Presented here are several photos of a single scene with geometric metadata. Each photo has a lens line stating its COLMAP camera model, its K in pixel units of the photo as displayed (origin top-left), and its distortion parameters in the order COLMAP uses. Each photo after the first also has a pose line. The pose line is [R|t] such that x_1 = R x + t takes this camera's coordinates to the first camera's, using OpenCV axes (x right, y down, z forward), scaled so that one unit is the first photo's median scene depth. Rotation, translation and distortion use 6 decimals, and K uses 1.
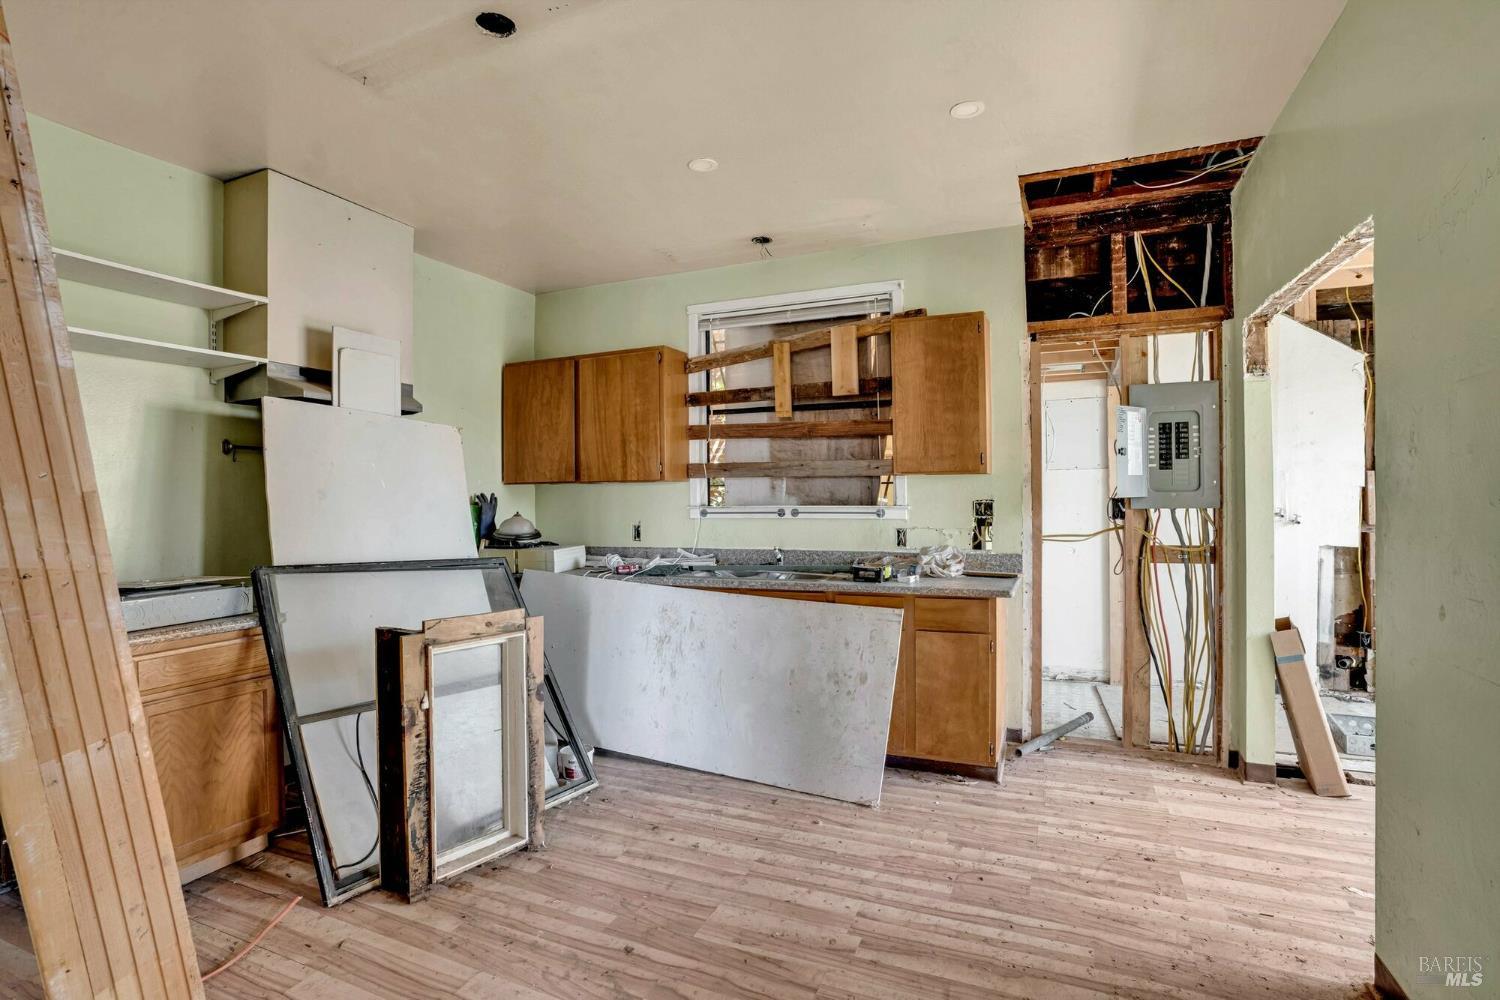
lens RADIAL K [[722.7, 0, 745.9], [0, 722.7, 503.0], [0, 0, 1]] dist [-0.089980, 0.044191]
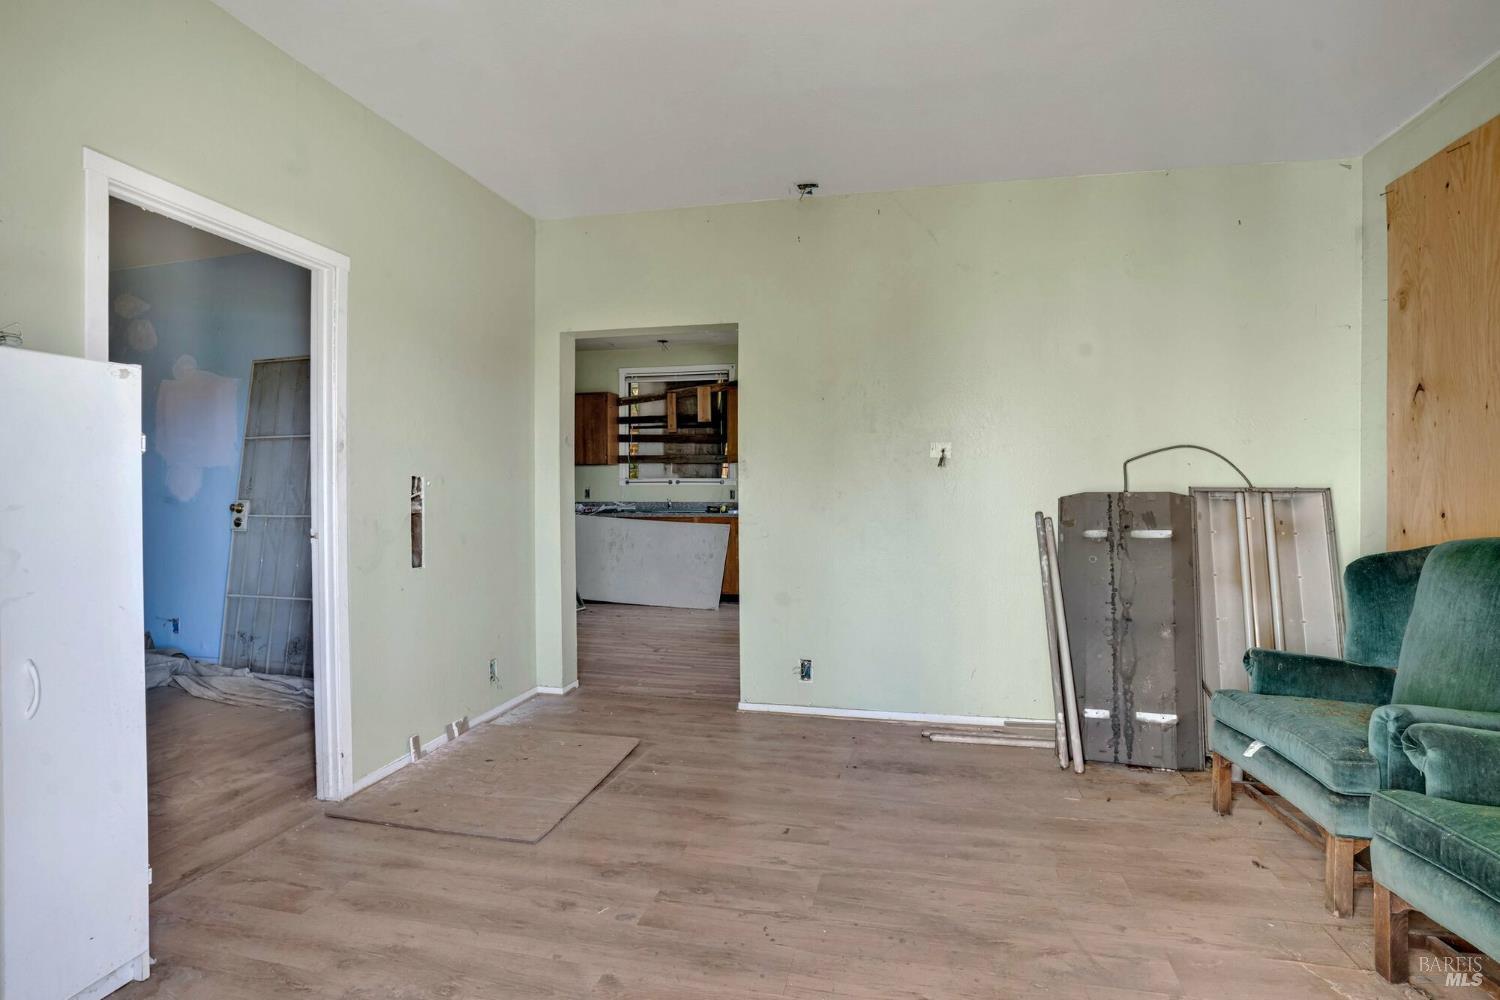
lens RADIAL K [[722.7, 0, 745.9], [0, 722.7, 503.0], [0, 0, 1]] dist [-0.089980, 0.044191]
pose [[0.982173, 0.005242, 0.187906, -0.112659], [-0.007318, 0.999920, 0.010358, 0.047305], [-0.187836, -0.011549, 0.982132, -0.902534]]
